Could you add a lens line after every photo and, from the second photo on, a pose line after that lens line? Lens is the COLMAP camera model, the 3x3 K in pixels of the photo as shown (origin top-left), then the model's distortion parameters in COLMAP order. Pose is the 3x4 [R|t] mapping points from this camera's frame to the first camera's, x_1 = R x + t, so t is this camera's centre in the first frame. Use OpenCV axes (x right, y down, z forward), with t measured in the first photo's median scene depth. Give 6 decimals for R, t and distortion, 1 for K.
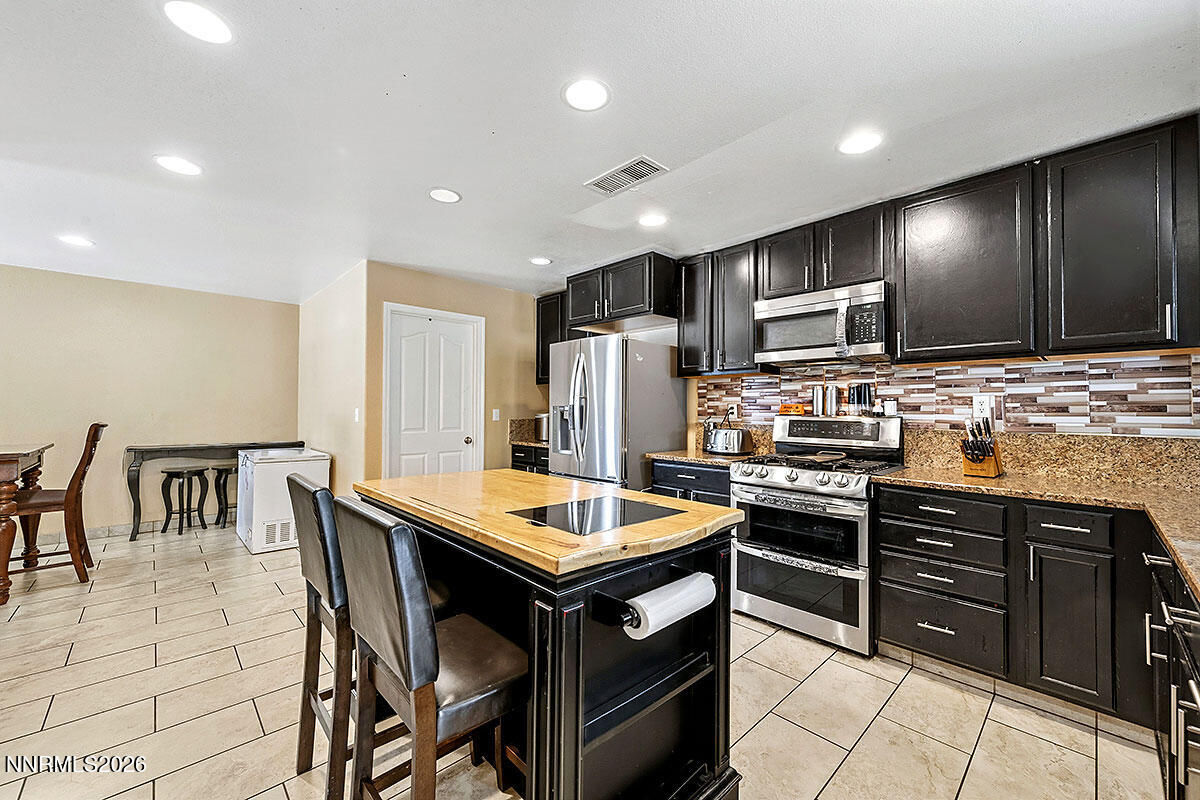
lens RADIAL K [[473.4, 0, 609.0], [0, 473.4, 401.9], [0, 0, 1]] dist [0.004209, 0.000085]
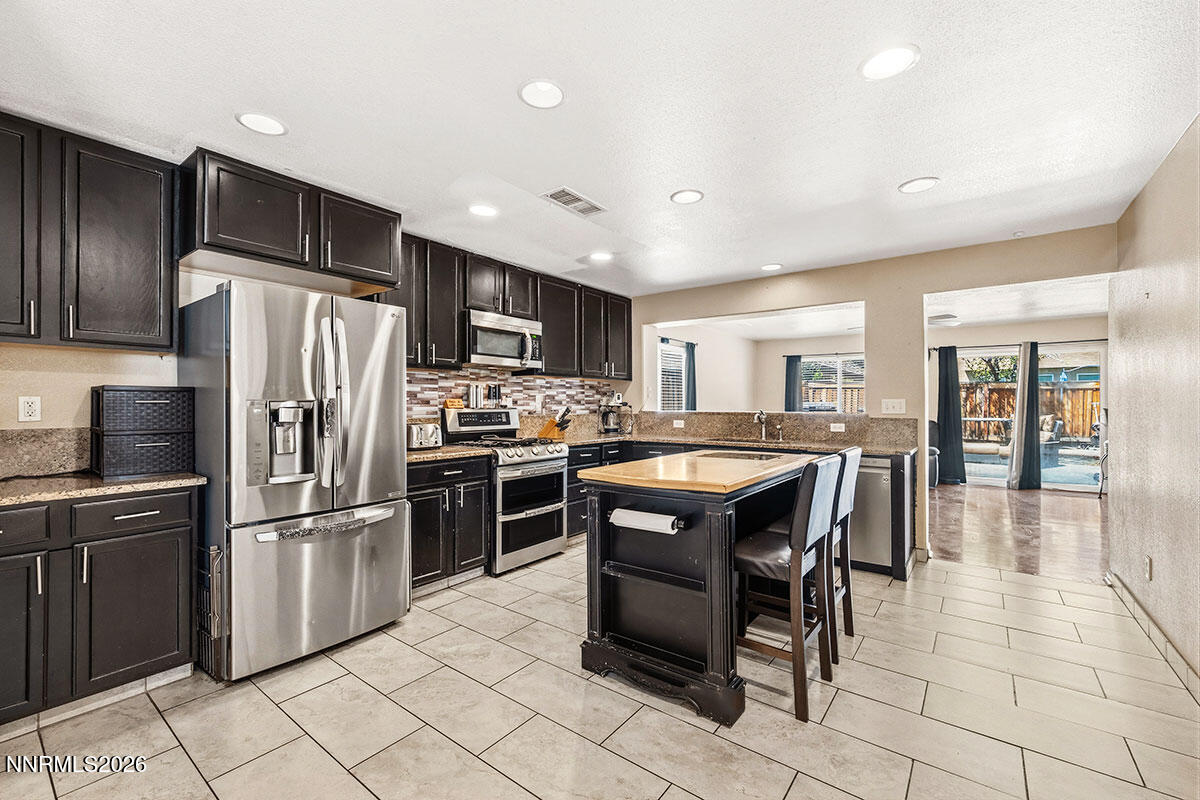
lens RADIAL K [[493.8, 0, 599.2], [0, 493.8, 399.6], [0, 0, 1]] dist [-0.003200, 0.000352]
pose [[-0.144681, 0.002765, 0.989474, -0.922223], [-0.012422, 0.999912, -0.004611, 0.007841], [-0.989400, -0.012958, -0.144634, 0.879285]]
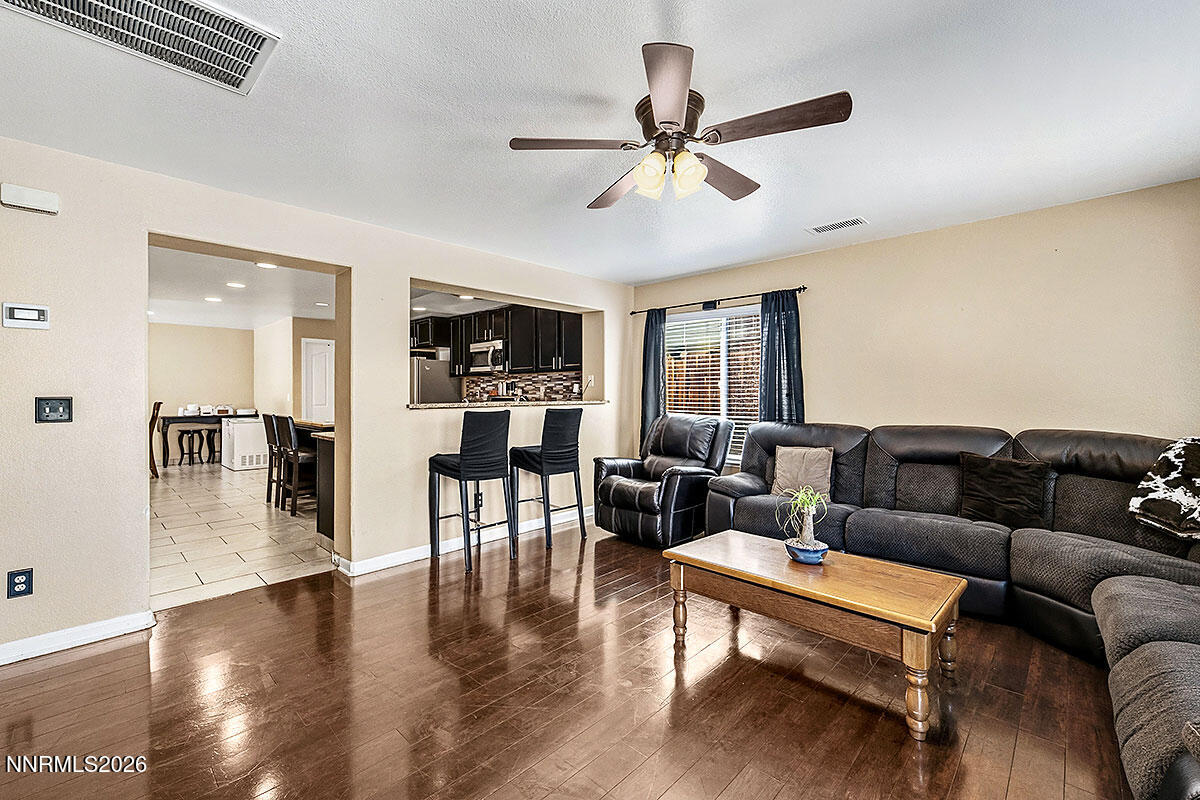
lens RADIAL K [[493.8, 0, 589.0], [0, 493.8, 398.2], [0, 0, 1]] dist [-0.003200, 0.000352]
pose [[0.999437, -0.005803, 0.033049, 0.795361], [0.005012, 0.999700, 0.023957, -0.012773], [-0.033178, -0.023778, 0.999167, -1.334217]]
